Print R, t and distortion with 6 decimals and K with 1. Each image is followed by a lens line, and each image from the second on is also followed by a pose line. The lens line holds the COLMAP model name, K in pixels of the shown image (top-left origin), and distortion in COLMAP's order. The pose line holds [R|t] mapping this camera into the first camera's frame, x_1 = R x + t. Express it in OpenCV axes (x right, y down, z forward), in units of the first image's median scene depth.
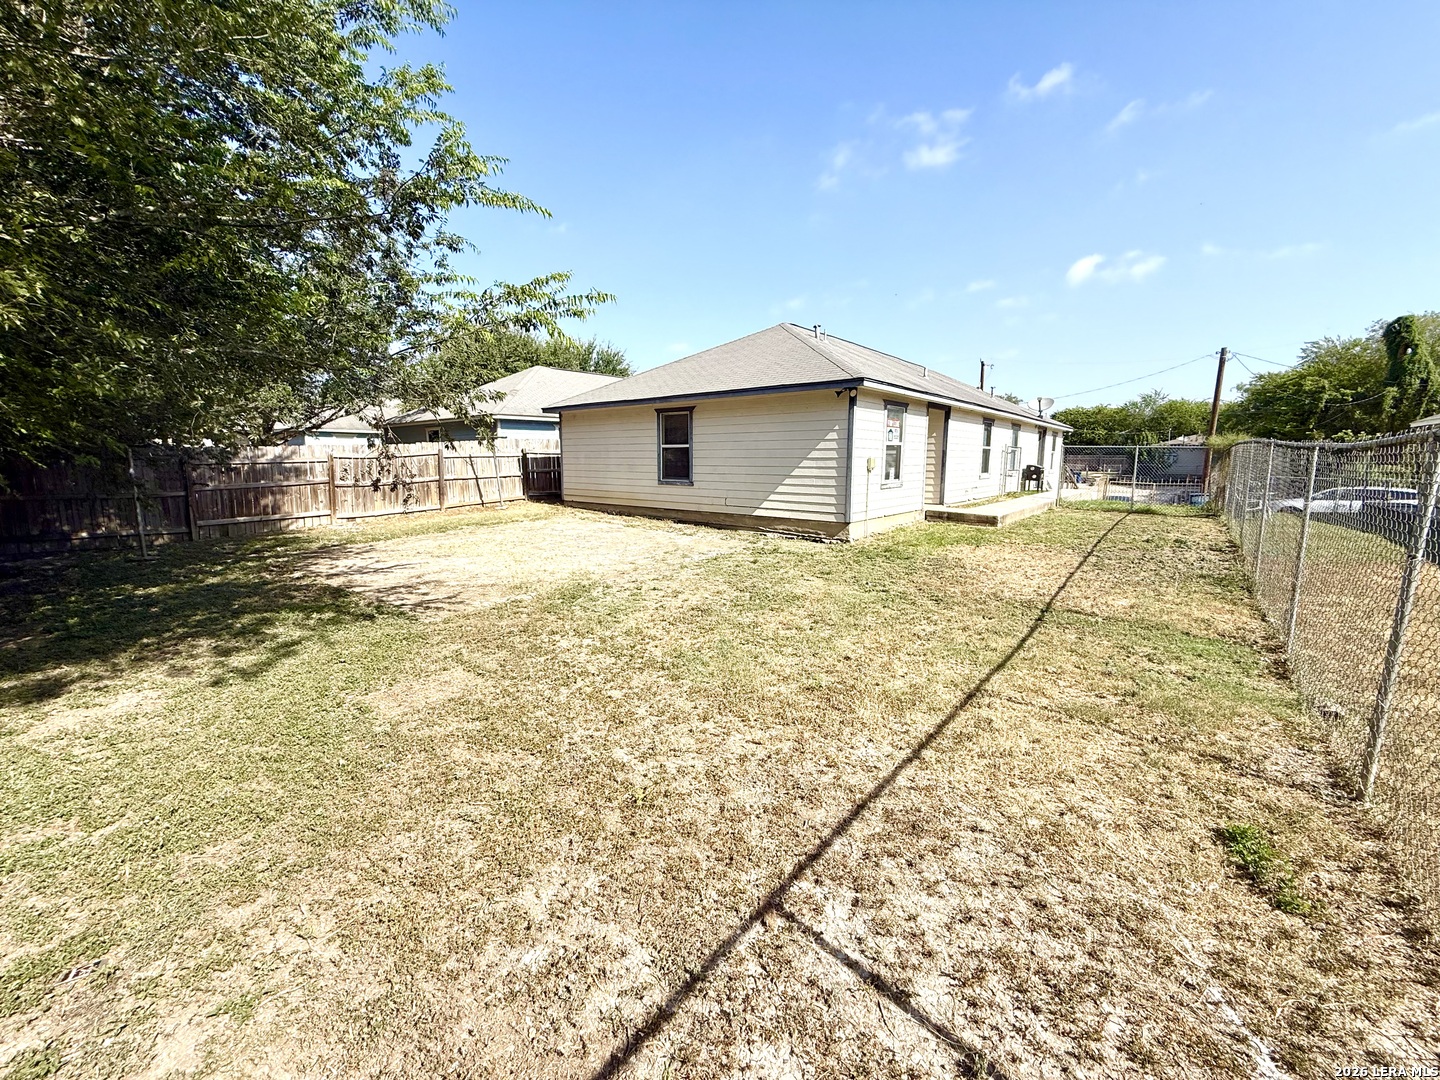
lens RADIAL K [[577.4, 0, 720.0], [0, 577.4, 540.0], [0, 0, 1]] dist [0.000532, -0.000100]
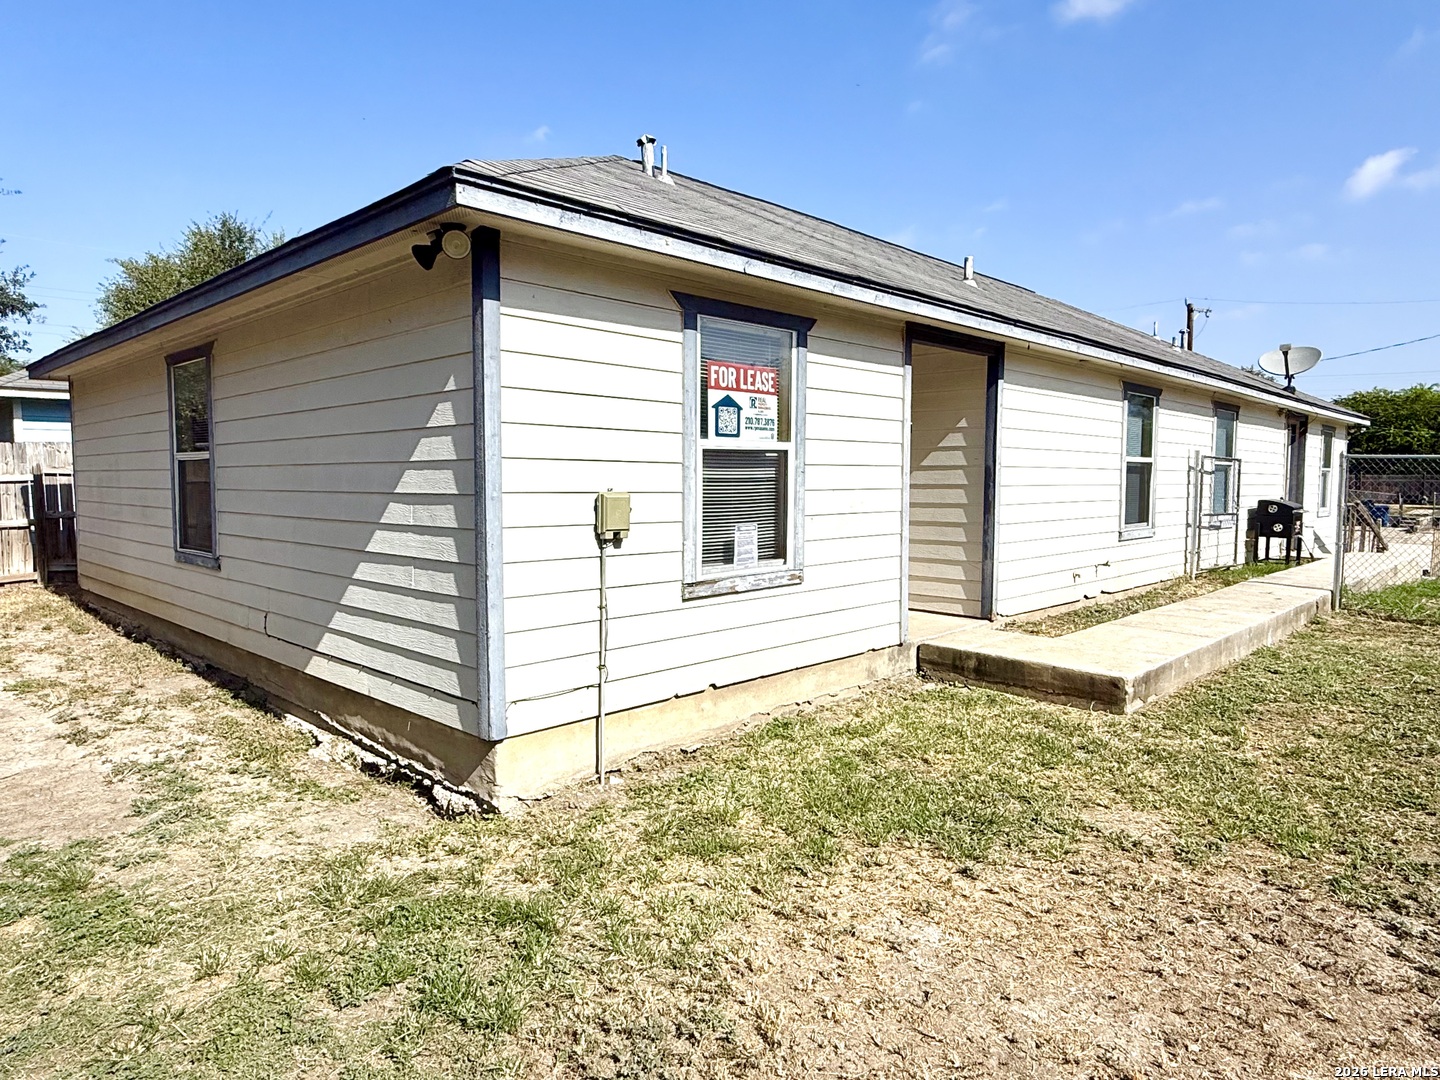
lens RADIAL K [[916.6, 0, 725.1], [0, 916.6, 535.6], [0, 0, 1]] dist [0.003983, -0.000355]
pose [[0.997659, 0.003535, -0.068290, 0.224115], [-0.008934, 0.996841, -0.078917, -0.056976], [0.067795, 0.079342, 0.994539, 0.366448]]
